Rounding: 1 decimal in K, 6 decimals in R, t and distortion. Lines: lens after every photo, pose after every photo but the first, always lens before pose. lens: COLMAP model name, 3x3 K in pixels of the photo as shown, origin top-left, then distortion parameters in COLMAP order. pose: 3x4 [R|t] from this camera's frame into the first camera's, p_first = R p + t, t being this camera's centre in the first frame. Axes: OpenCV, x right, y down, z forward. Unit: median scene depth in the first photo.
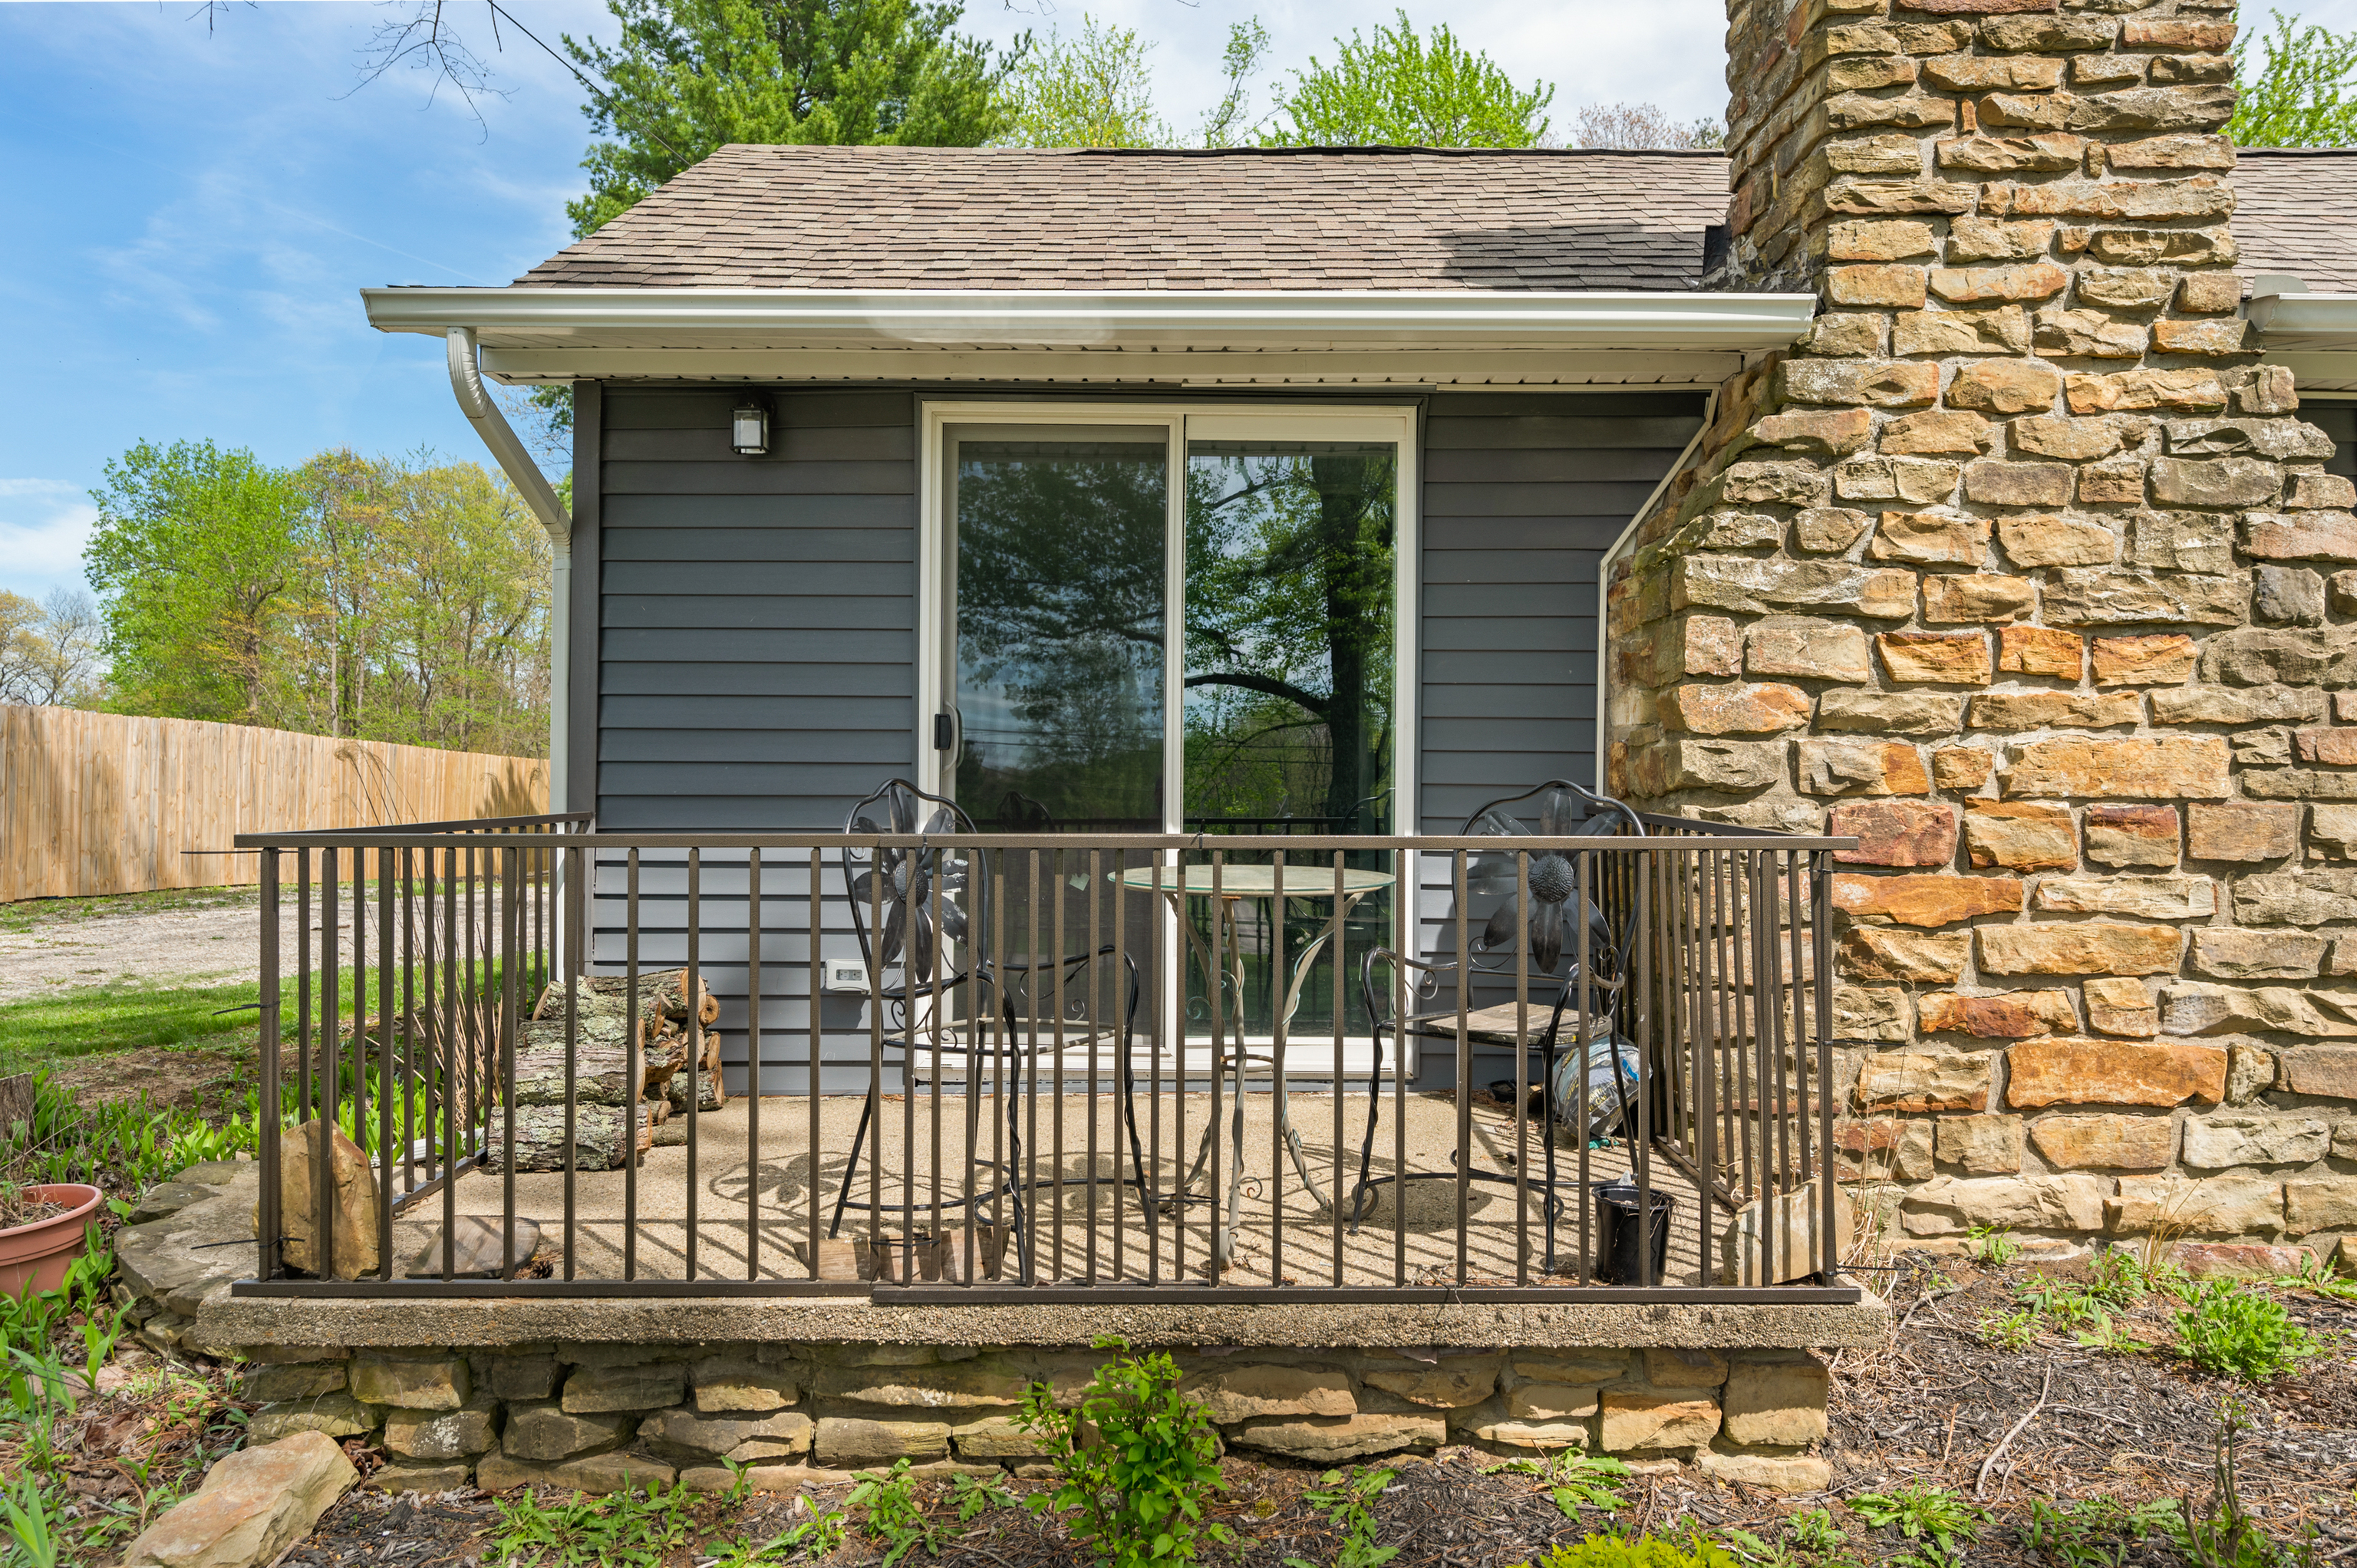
lens RADIAL K [[1639.6, 0, 1177.8], [0, 1639.6, 762.3], [0, 0, 1]] dist [-0.004154, -0.002763]
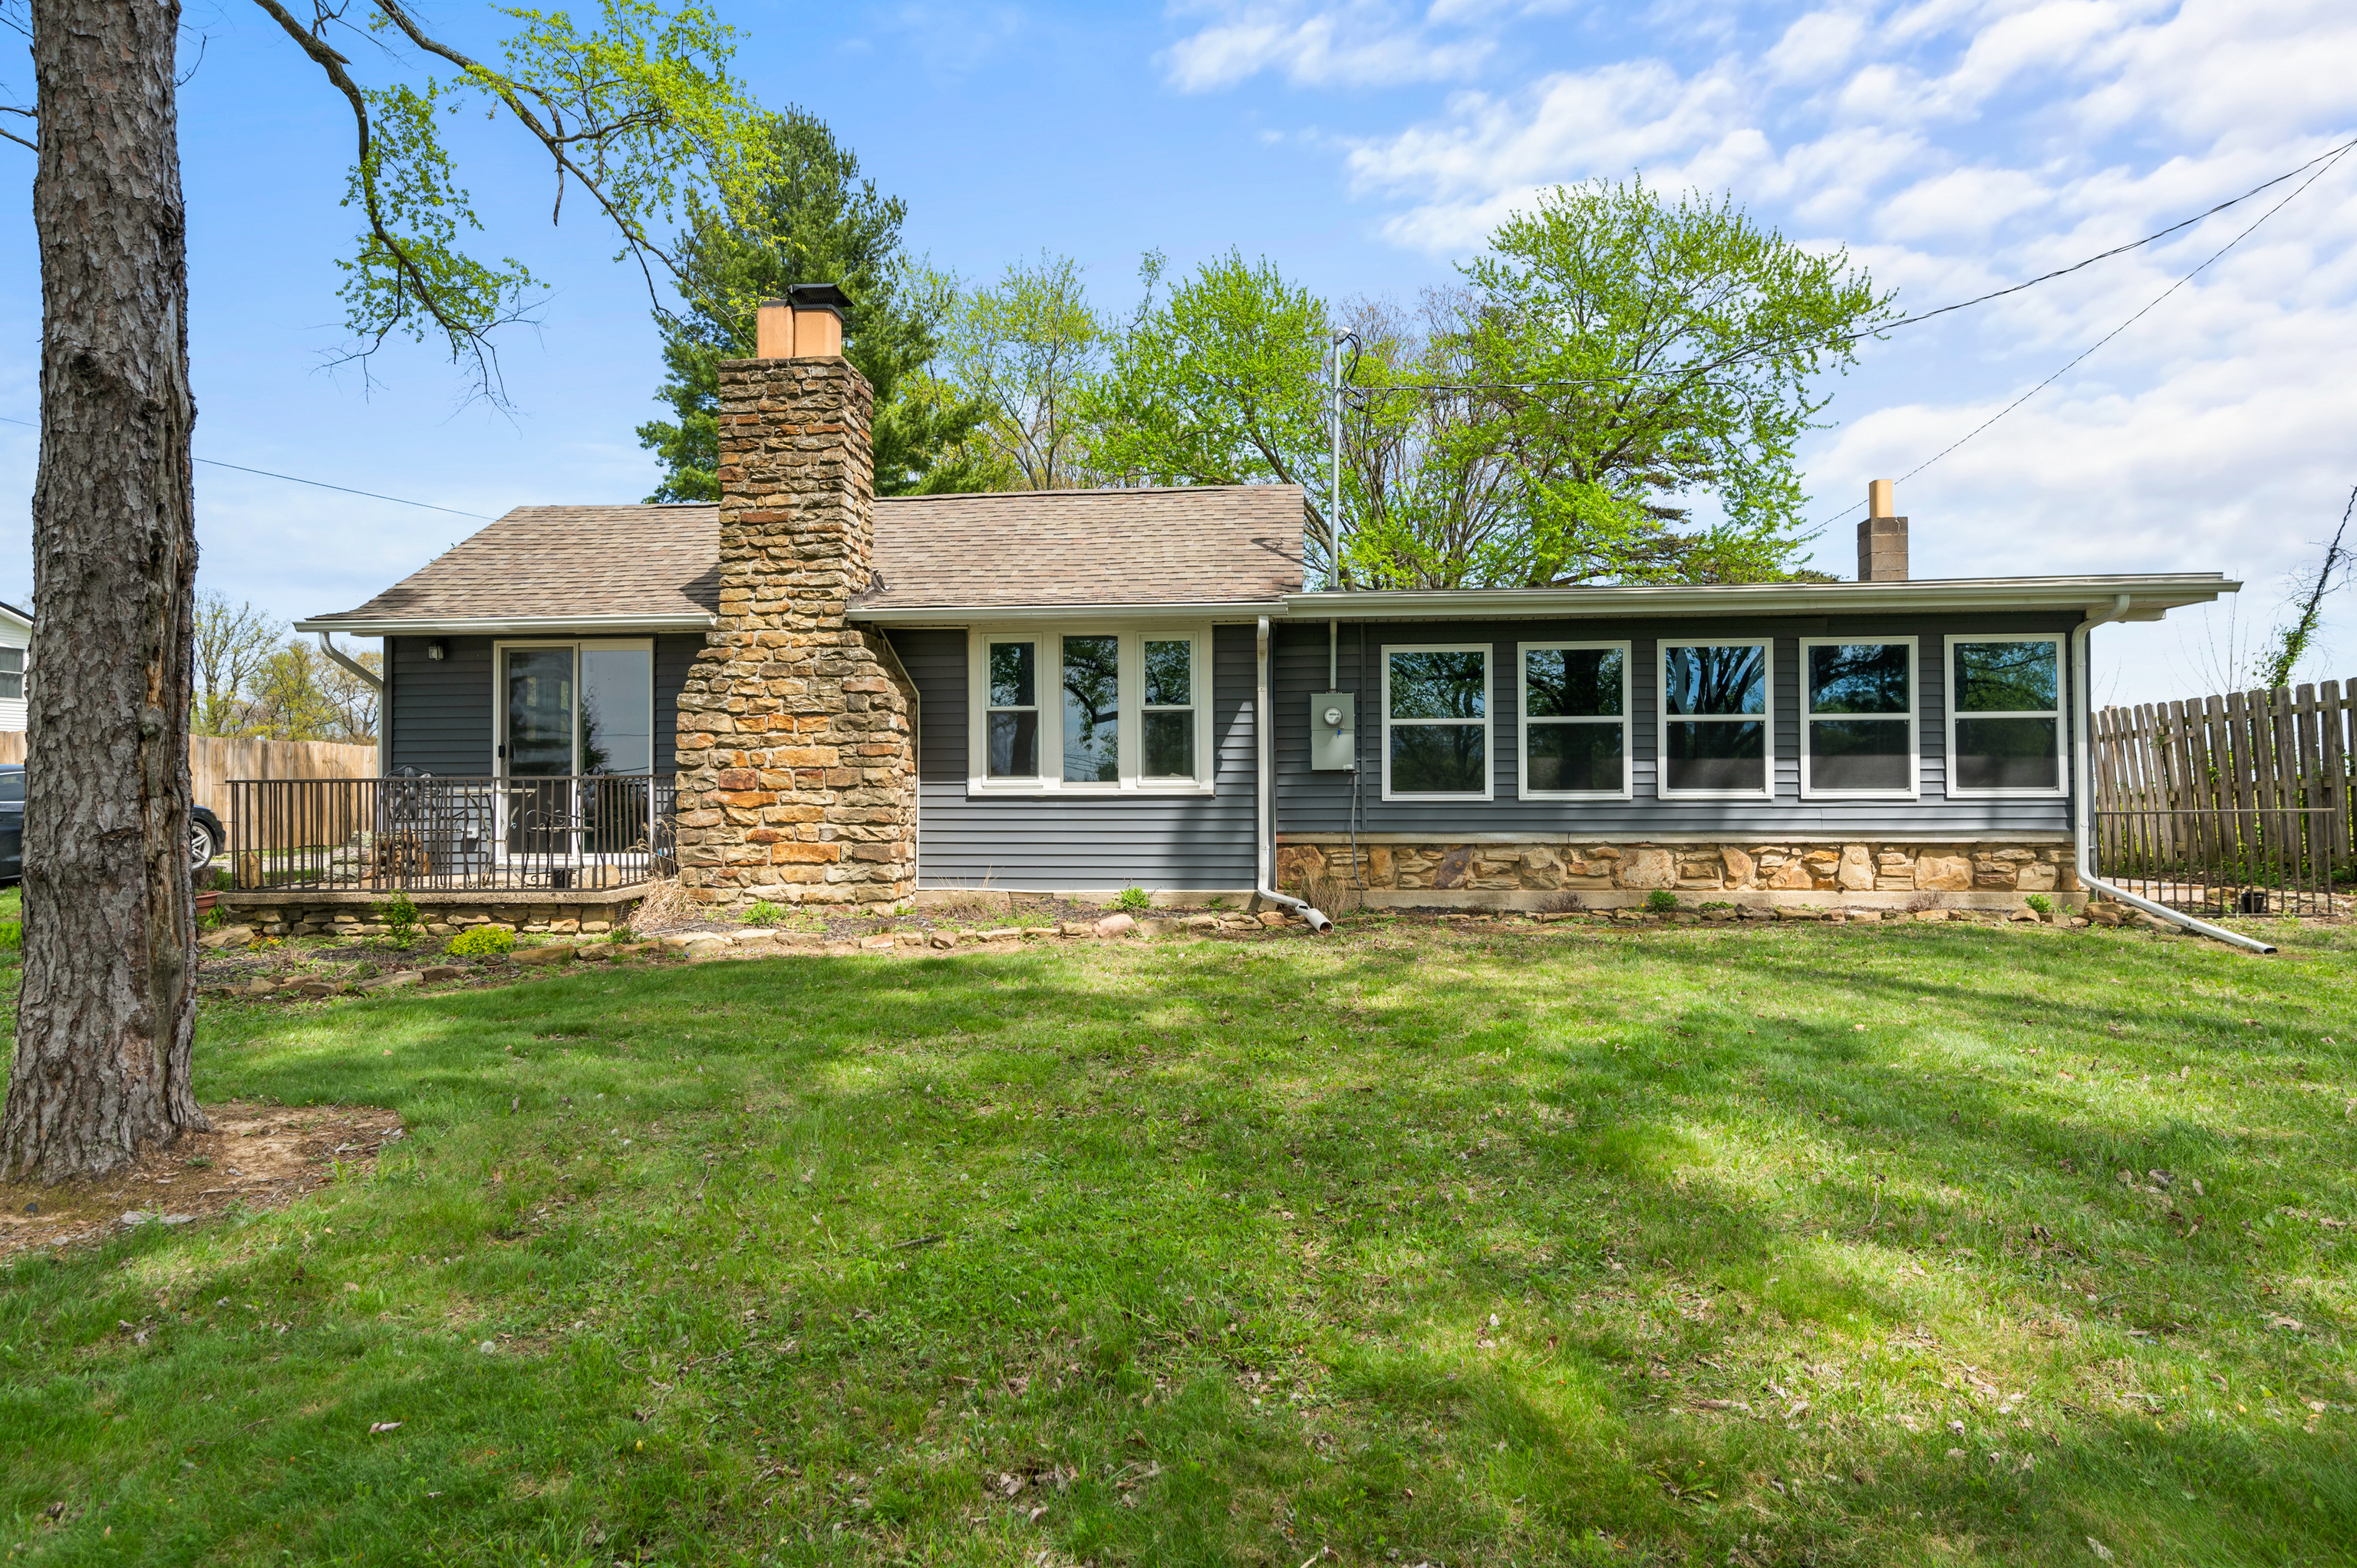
lens RADIAL K [[1325.0, 0, 1166.0], [0, 1325.0, 762.4], [0, 0, 1]] dist [-0.006441, 0.000407]
pose [[0.995779, -0.014109, -0.090697, 1.511678], [0.013929, 0.999900, -0.002618, 0.029236], [0.090725, 0.001344, 0.995875, -1.520275]]
